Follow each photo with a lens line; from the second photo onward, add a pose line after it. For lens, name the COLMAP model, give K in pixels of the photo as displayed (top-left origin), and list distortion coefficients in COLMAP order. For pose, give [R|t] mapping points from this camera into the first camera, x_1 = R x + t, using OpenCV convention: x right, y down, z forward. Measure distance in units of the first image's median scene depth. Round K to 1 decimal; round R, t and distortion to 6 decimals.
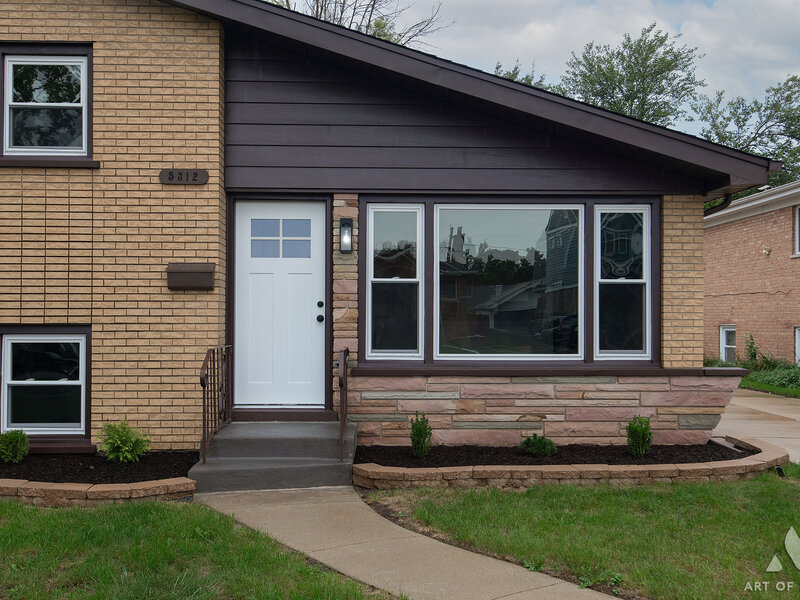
lens RADIAL K [[865.3, 0, 395.9], [0, 865.3, 302.4], [0, 0, 1]] dist [0.024948, 0.000000]
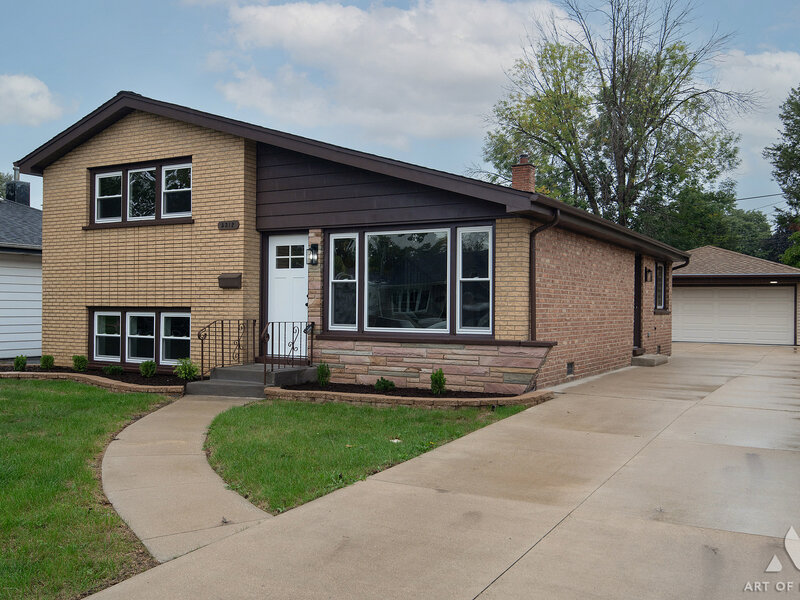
lens RADIAL K [[758.4, 0, 401.0], [0, 758.4, 303.3], [0, 0, 1]] dist [0.034078, 0.000000]
pose [[0.854573, 0.001940, -0.519328, 0.827723], [0.003088, 0.999956, 0.008818, 0.003759], [0.519322, -0.009140, 0.854530, -0.151831]]
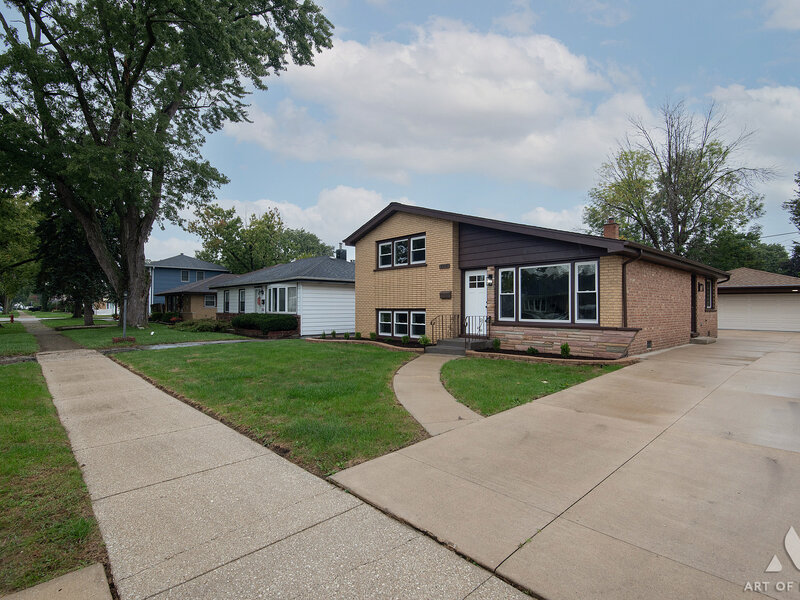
lens RADIAL K [[403.4, 0, 396.7], [0, 403.4, 302.5], [0, 0, 1]] dist [0.017299, -0.009283]
pose [[0.652931, -0.010555, -0.757344, 0.805363], [0.012468, 0.999917, -0.003186, 0.003372], [0.757315, -0.007363, 0.653008, -0.192518]]
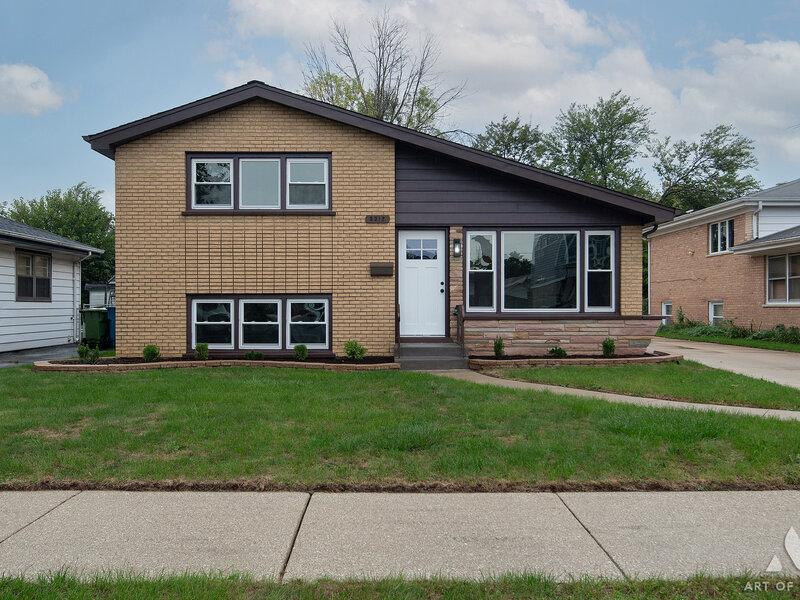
lens RADIAL K [[676.1, 0, 400.1], [0, 676.1, 305.1], [0, 0, 1]] dist [0.032912, 0.010349]
pose [[0.999710, -0.003912, -0.023747, -0.147663], [0.004367, 0.999807, 0.019132, 0.021377], [0.023667, -0.019230, 0.999535, -0.520429]]
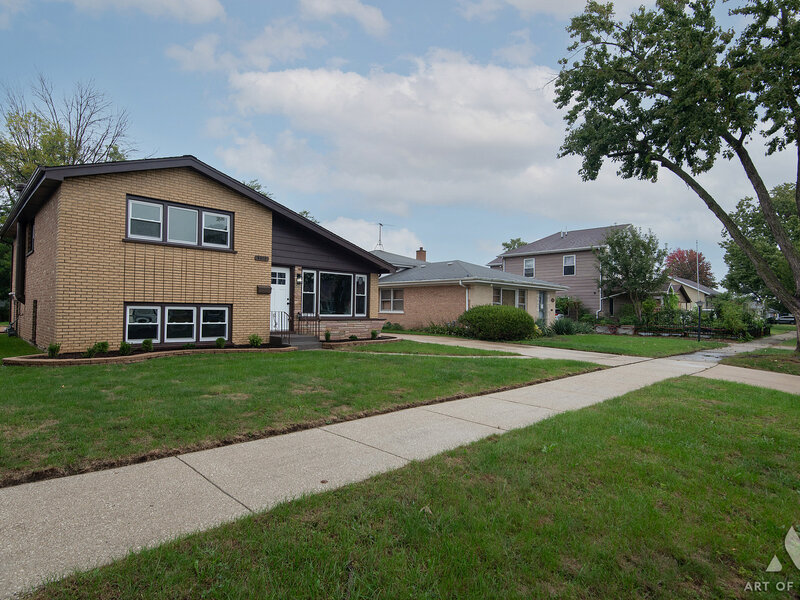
lens RADIAL K [[445.1, 0, 401.7], [0, 445.1, 306.3], [0, 0, 1]] dist [0.005199, -0.000174]
pose [[0.728810, 0.015591, 0.684539, -0.933639], [-0.022292, 0.999751, 0.000965, 0.017759], [-0.684353, -0.015963, 0.728976, -0.524845]]
